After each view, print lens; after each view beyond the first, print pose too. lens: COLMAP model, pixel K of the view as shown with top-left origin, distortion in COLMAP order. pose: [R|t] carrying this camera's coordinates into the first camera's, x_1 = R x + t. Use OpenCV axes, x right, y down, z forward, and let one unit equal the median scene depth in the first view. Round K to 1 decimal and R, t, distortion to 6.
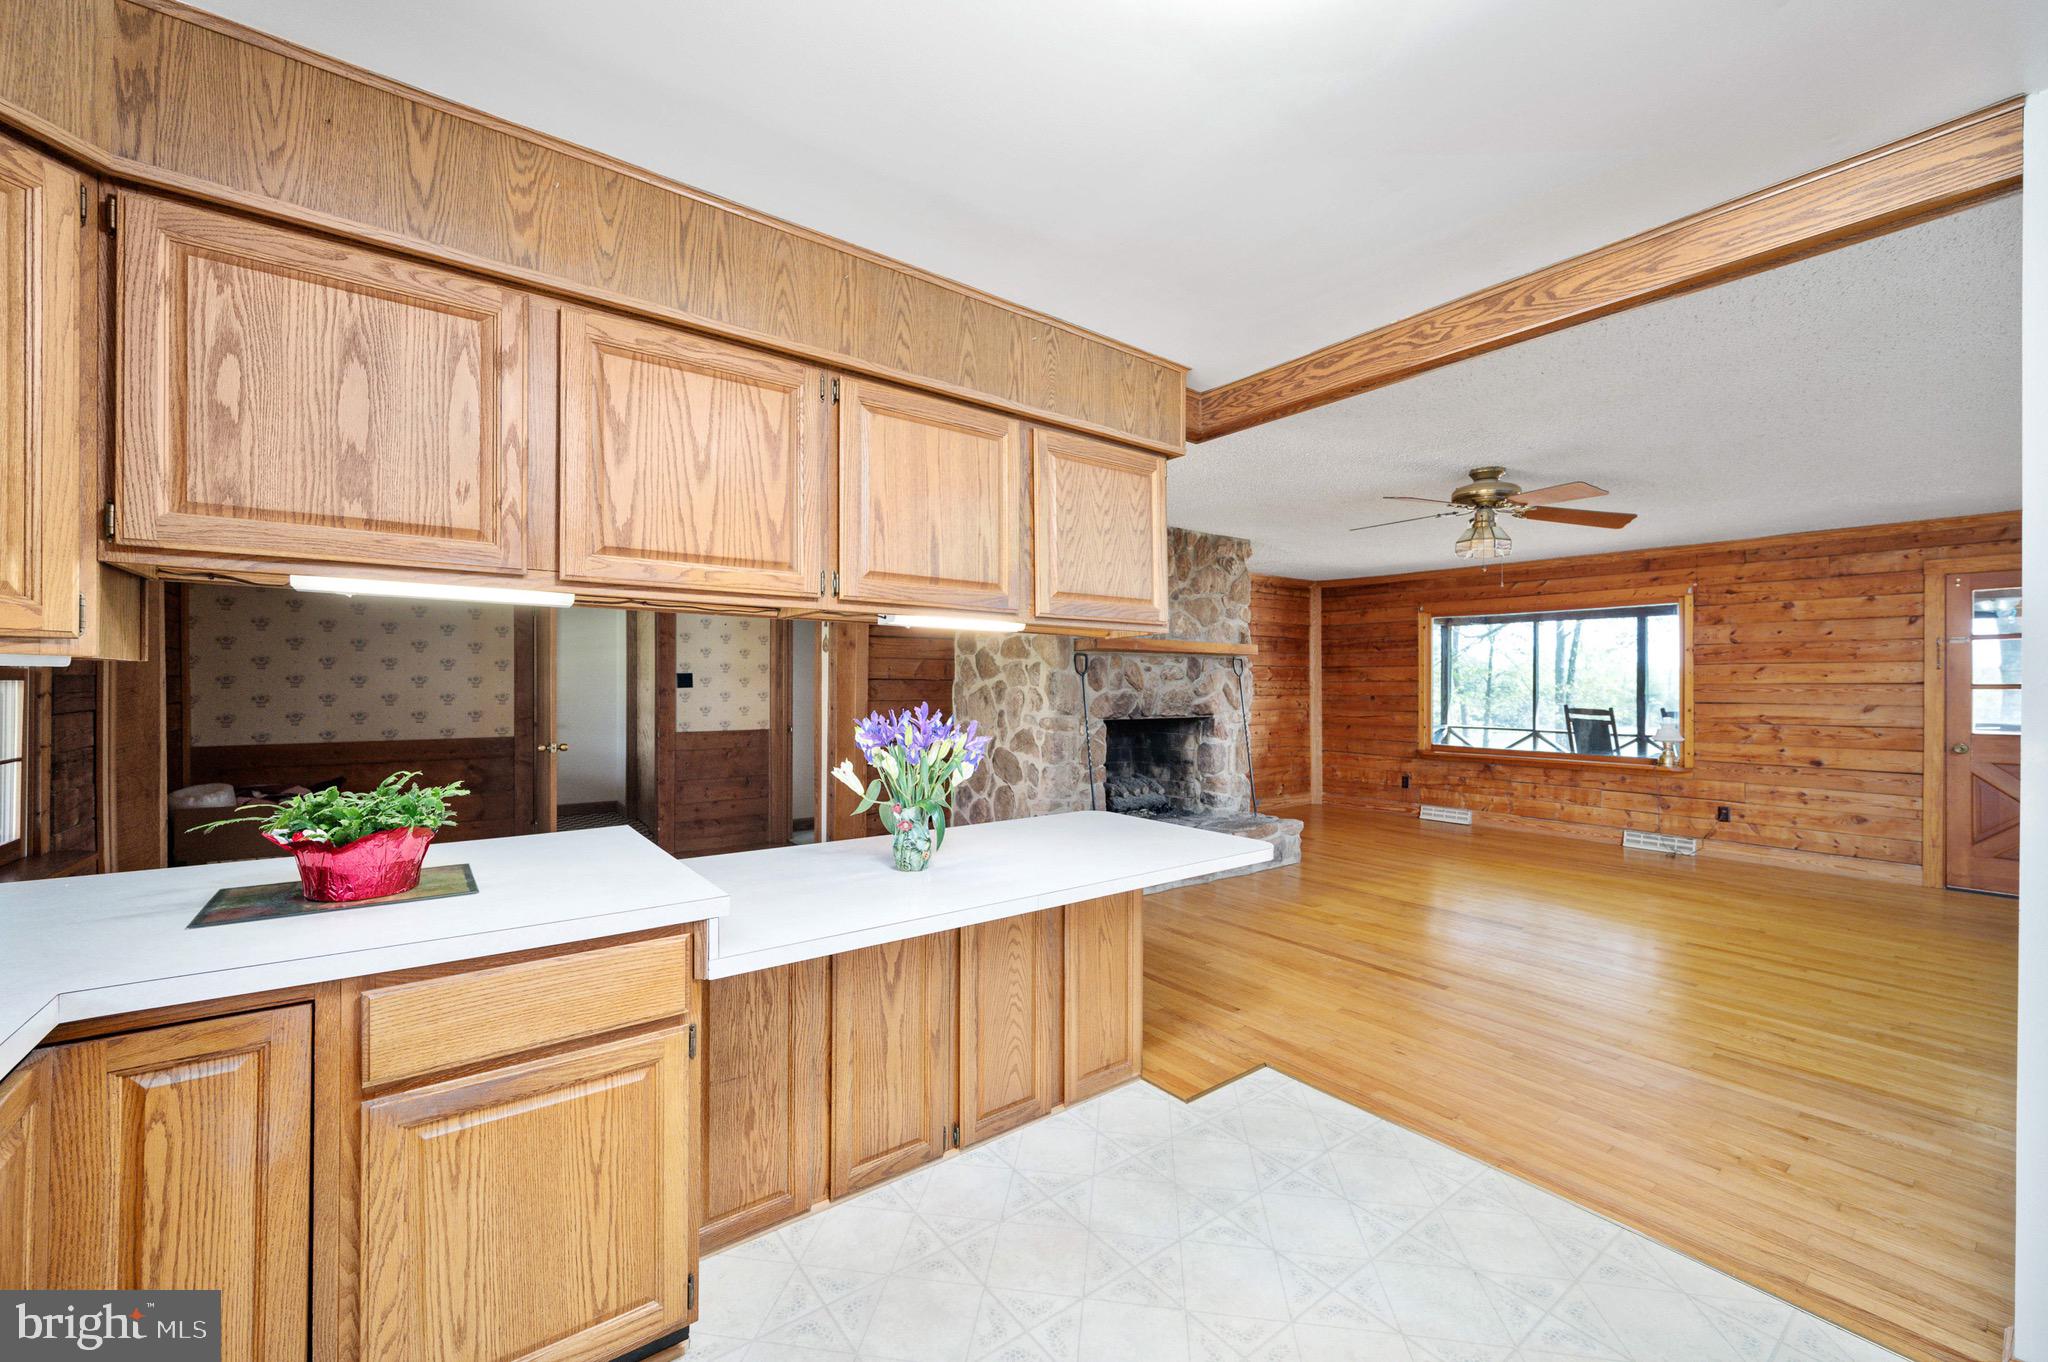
lens RADIAL K [[807.9, 0, 1019.6], [0, 807.9, 683.4], [0, 0, 1]] dist [-0.000584, -0.000143]
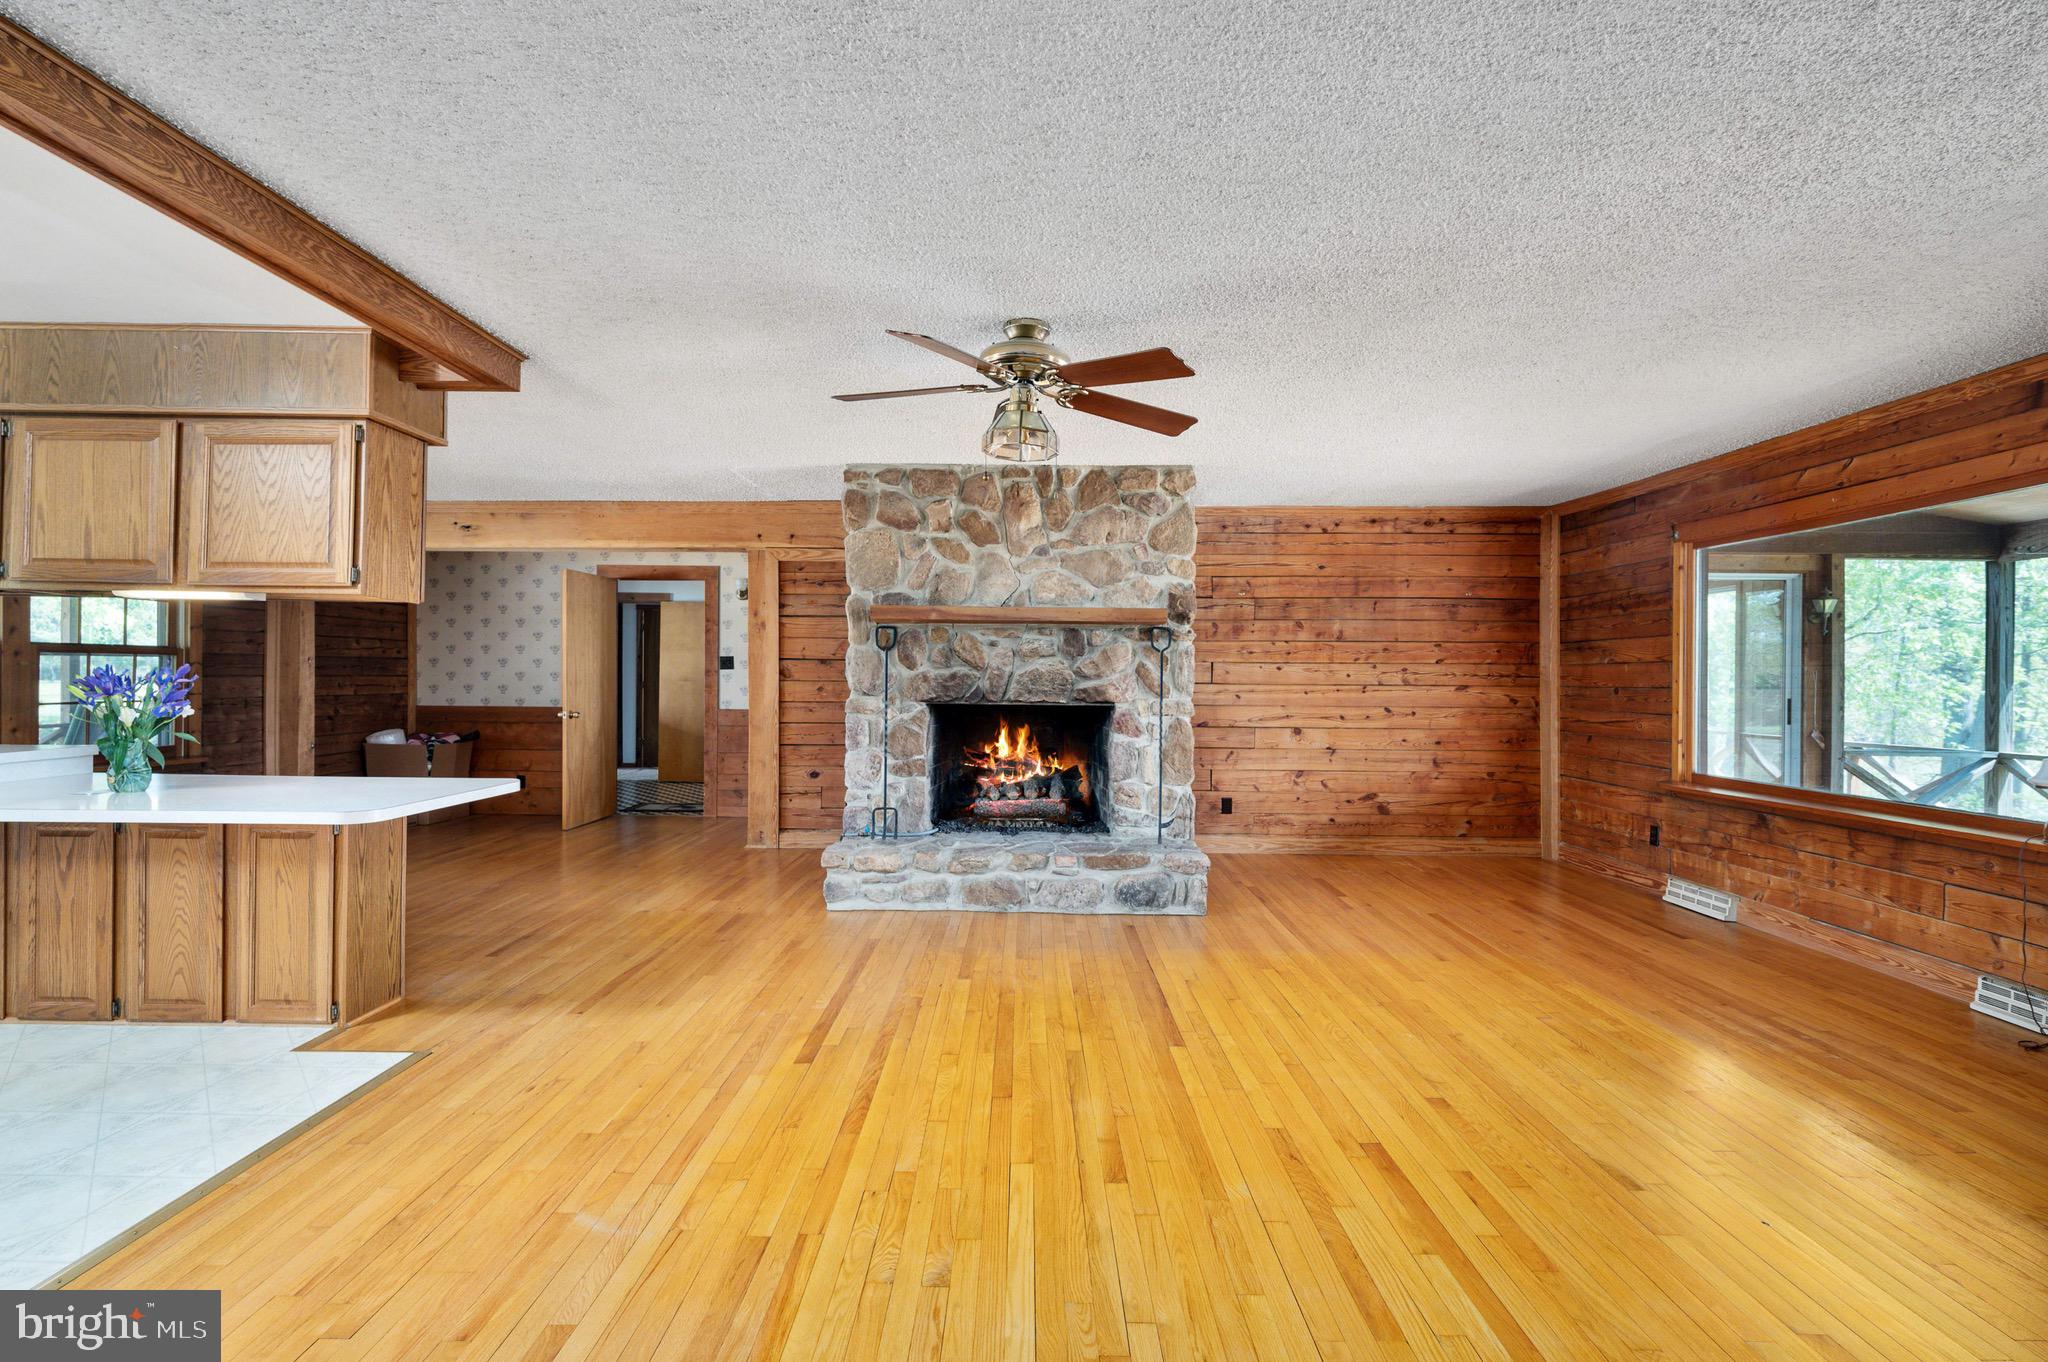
lens RADIAL K [[897.0, 0, 1018.1], [0, 897.0, 677.7], [0, 0, 1]] dist [0.000888, 0.000183]
pose [[0.790850, 0.003982, -0.611997, 0.675556], [-0.006932, 0.999973, -0.002452, 0.017462], [0.611971, 0.006181, 0.790856, 0.273876]]
